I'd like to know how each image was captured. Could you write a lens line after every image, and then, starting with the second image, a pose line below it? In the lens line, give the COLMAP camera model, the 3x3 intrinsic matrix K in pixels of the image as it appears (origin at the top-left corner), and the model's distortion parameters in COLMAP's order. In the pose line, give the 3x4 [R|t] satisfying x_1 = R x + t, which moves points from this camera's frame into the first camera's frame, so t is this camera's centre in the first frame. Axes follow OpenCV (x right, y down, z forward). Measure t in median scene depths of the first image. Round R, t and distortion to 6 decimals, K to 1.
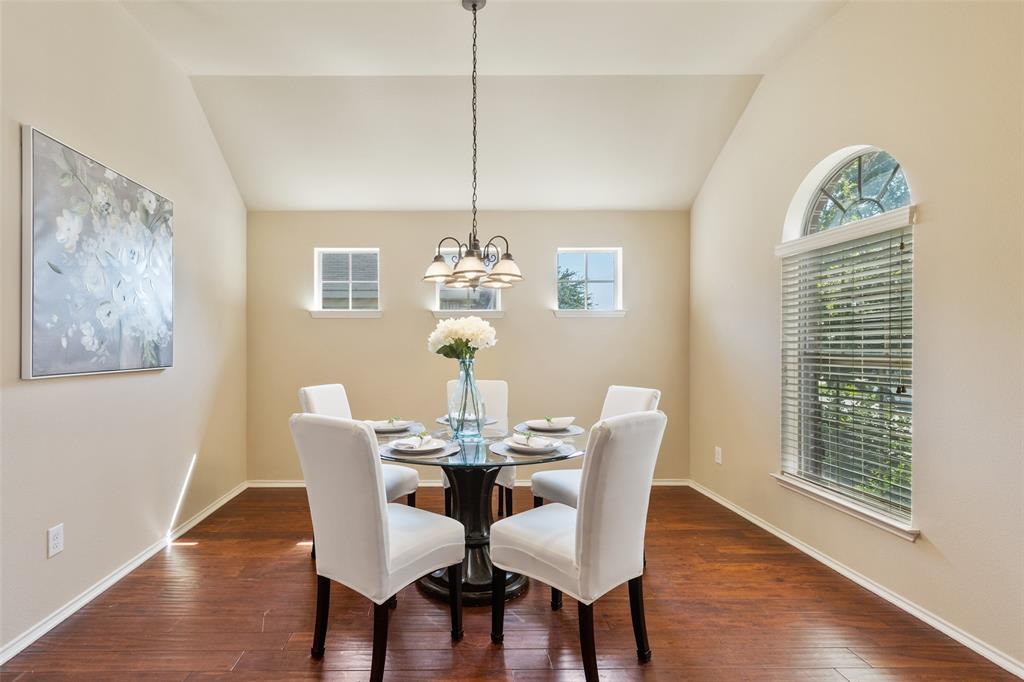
lens RADIAL K [[460.9, 0, 512.0], [0, 460.9, 341.0], [0, 0, 1]] dist [0.002266, -0.000246]
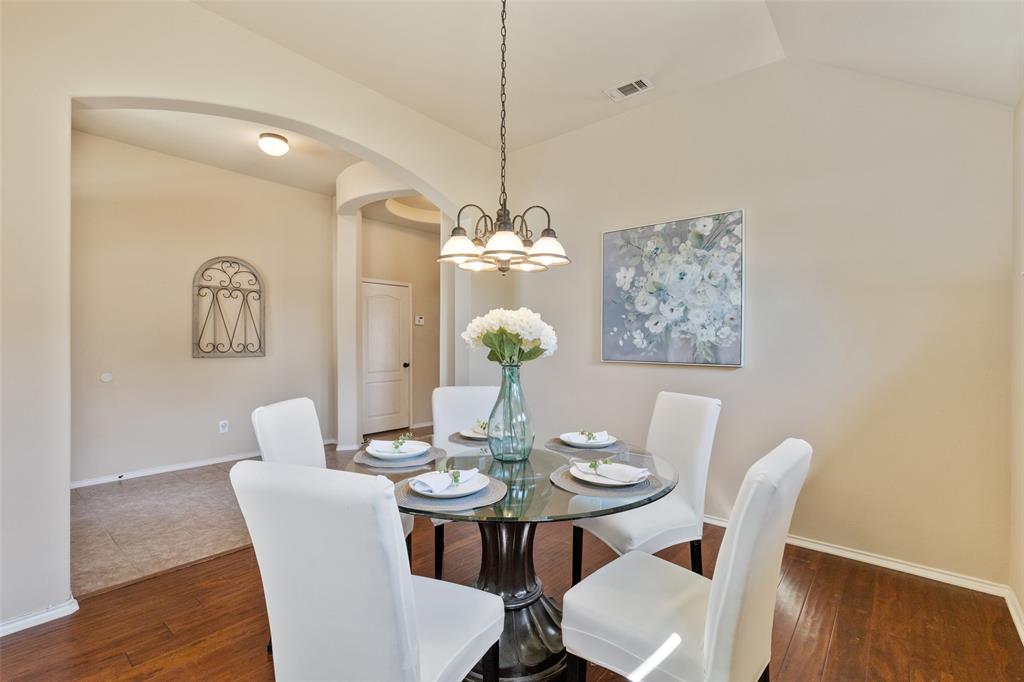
lens RADIAL K [[460.9, 0, 512.0], [0, 460.9, 341.0], [0, 0, 1]] dist [0.002266, -0.000246]
pose [[-0.735384, 0.005676, -0.677627, 0.454620], [0.009387, 0.999954, -0.001811, -0.004123], [0.677586, -0.007693, -0.735403, 1.738135]]
